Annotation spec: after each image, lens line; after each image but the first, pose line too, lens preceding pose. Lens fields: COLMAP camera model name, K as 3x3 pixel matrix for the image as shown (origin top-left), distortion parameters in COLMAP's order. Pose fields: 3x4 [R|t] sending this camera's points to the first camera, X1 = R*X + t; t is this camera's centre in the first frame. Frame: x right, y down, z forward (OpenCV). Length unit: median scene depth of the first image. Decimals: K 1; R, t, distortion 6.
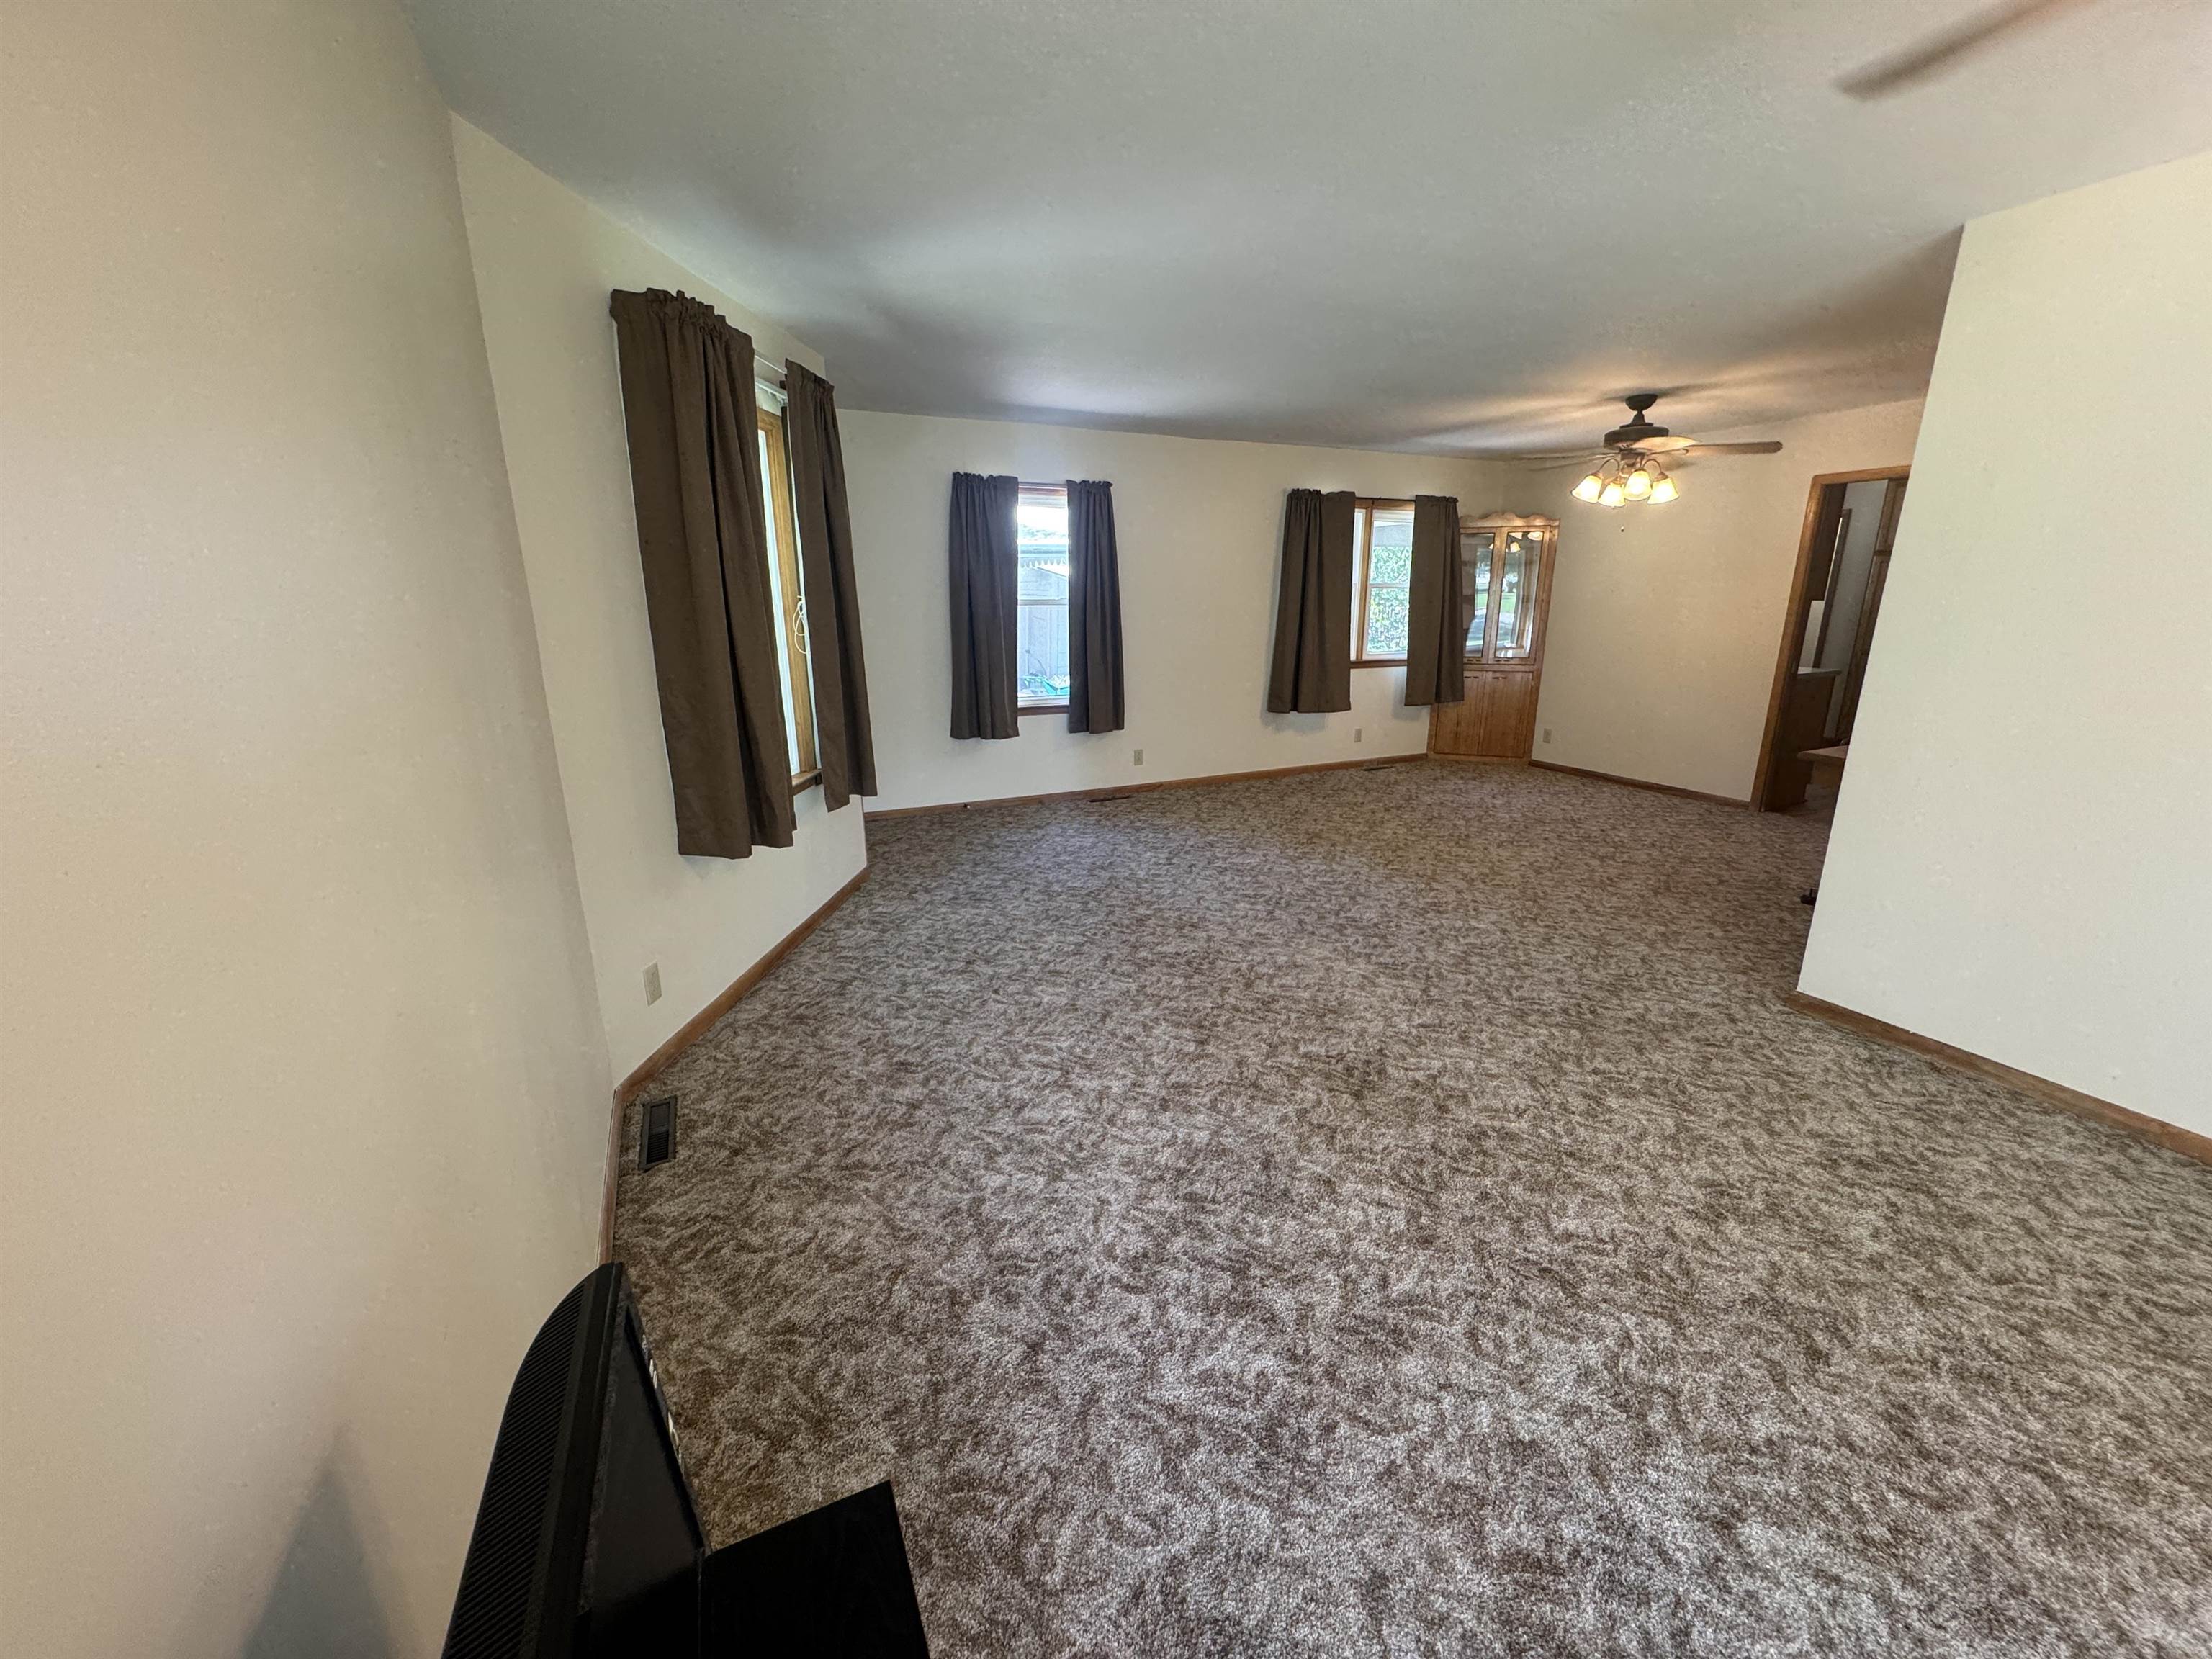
lens RADIAL K [[885.7, 0, 1098.0], [0, 885.7, 821.2], [0, 0, 1]] dist [-0.005688, 0.000997]
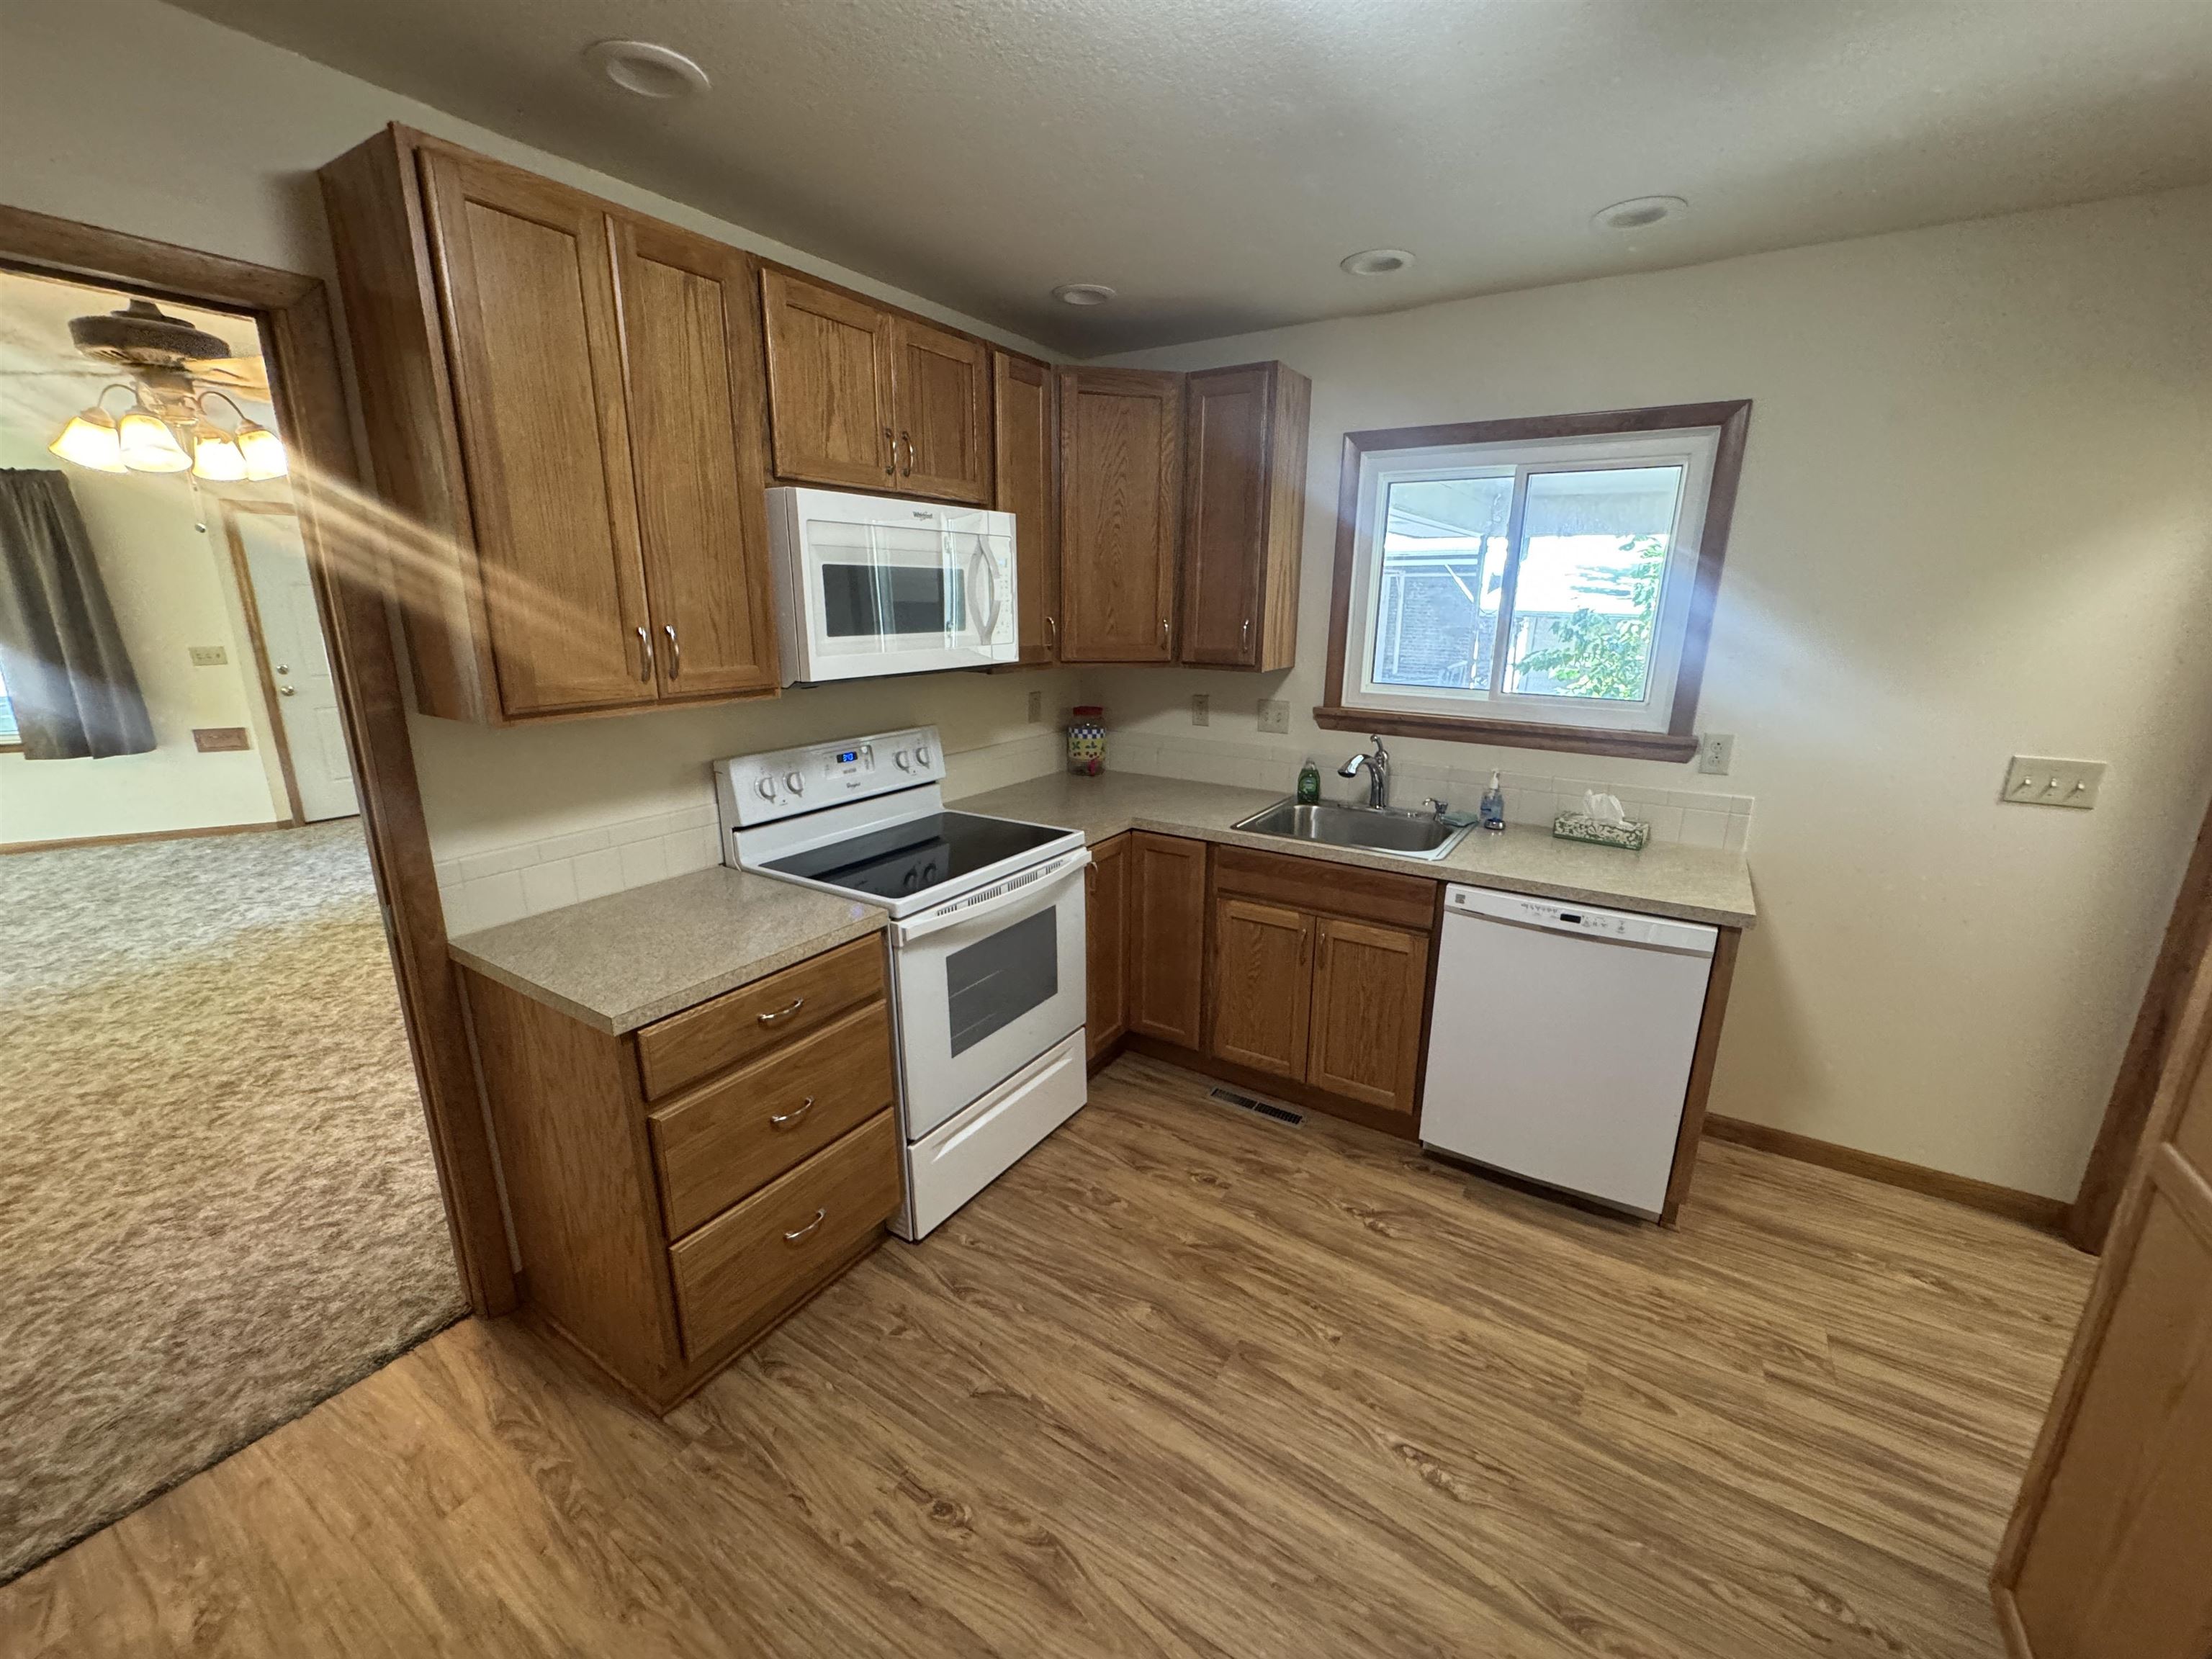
lens RADIAL K [[885.7, 0, 1102.9], [0, 885.7, 826.0], [0, 0, 1]] dist [-0.005688, 0.000997]
pose [[0.533526, 0.224852, -0.815348, 1.774789], [-0.225613, 0.966919, 0.119021, -0.456233], [0.815138, 0.120452, 0.566606, 1.549825]]
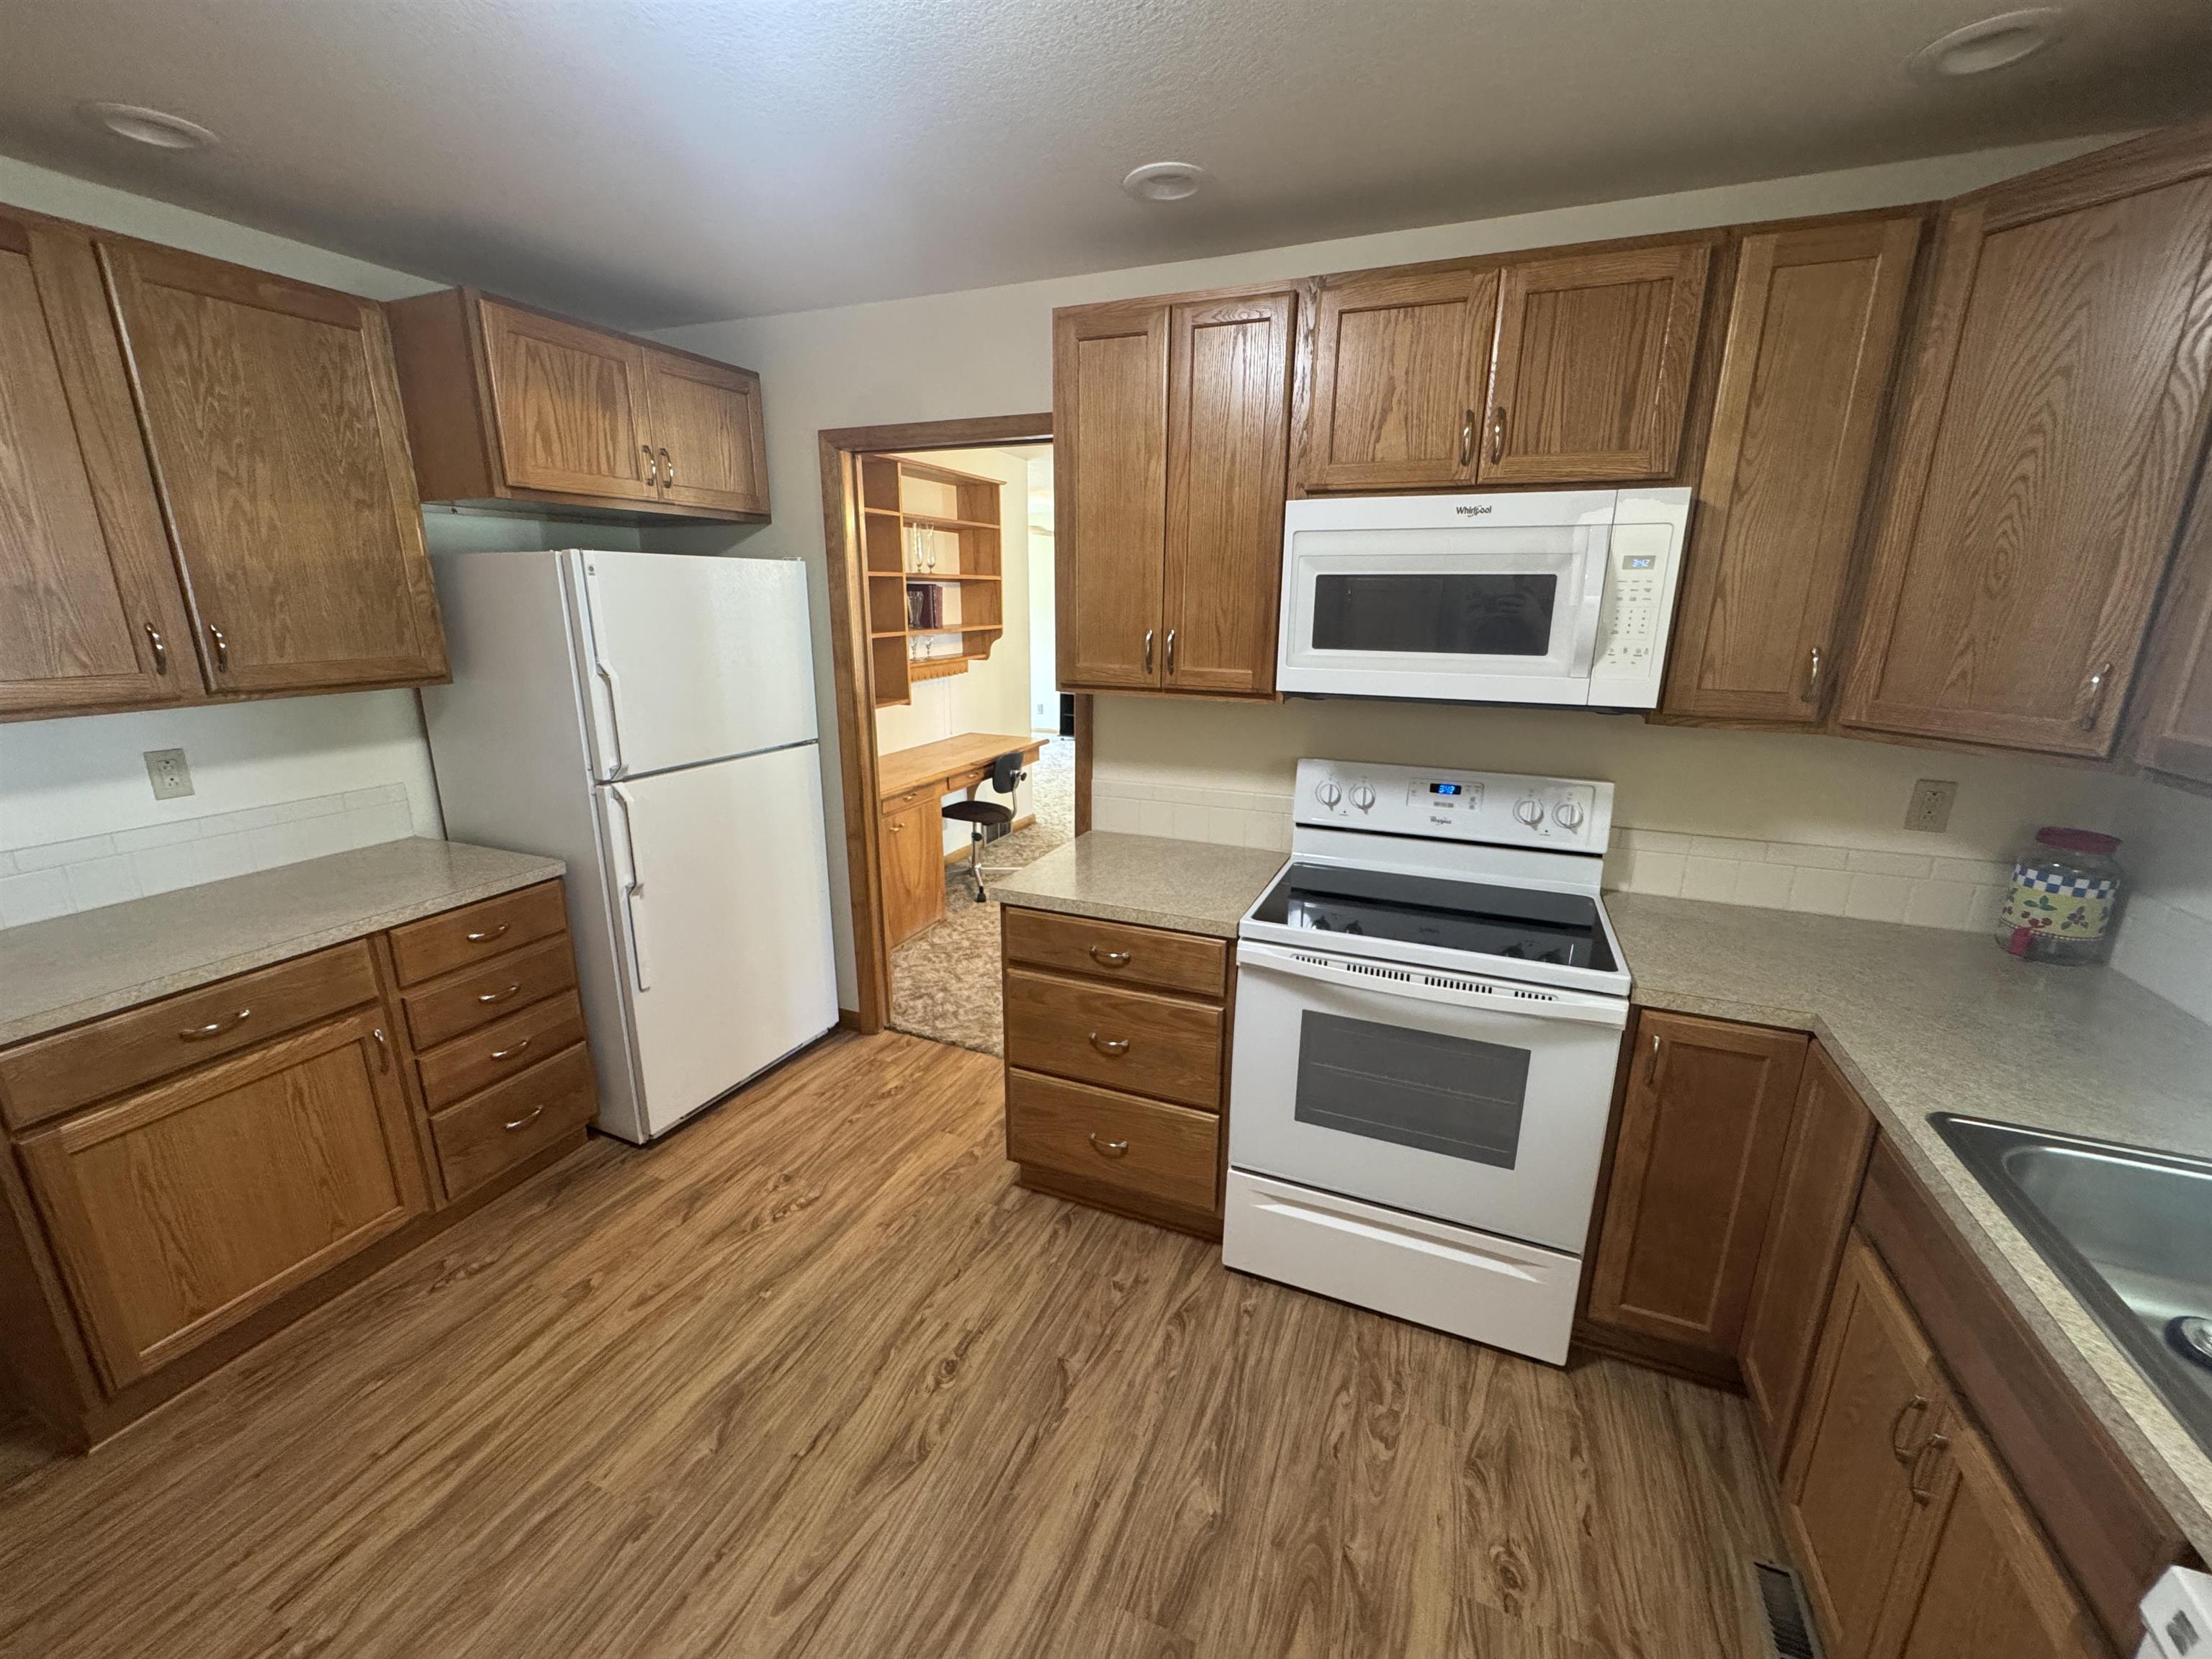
lens RADIAL K [[885.7, 0, 1106.7], [0, 885.7, 827.2], [0, 0, 1]] dist [-0.005688, 0.000997]
pose [[-0.740349, 0.172764, -0.649642, 1.671019], [-0.173170, 0.884778, 0.432644, -0.581405], [0.649534, 0.432806, -0.625127, 2.011429]]
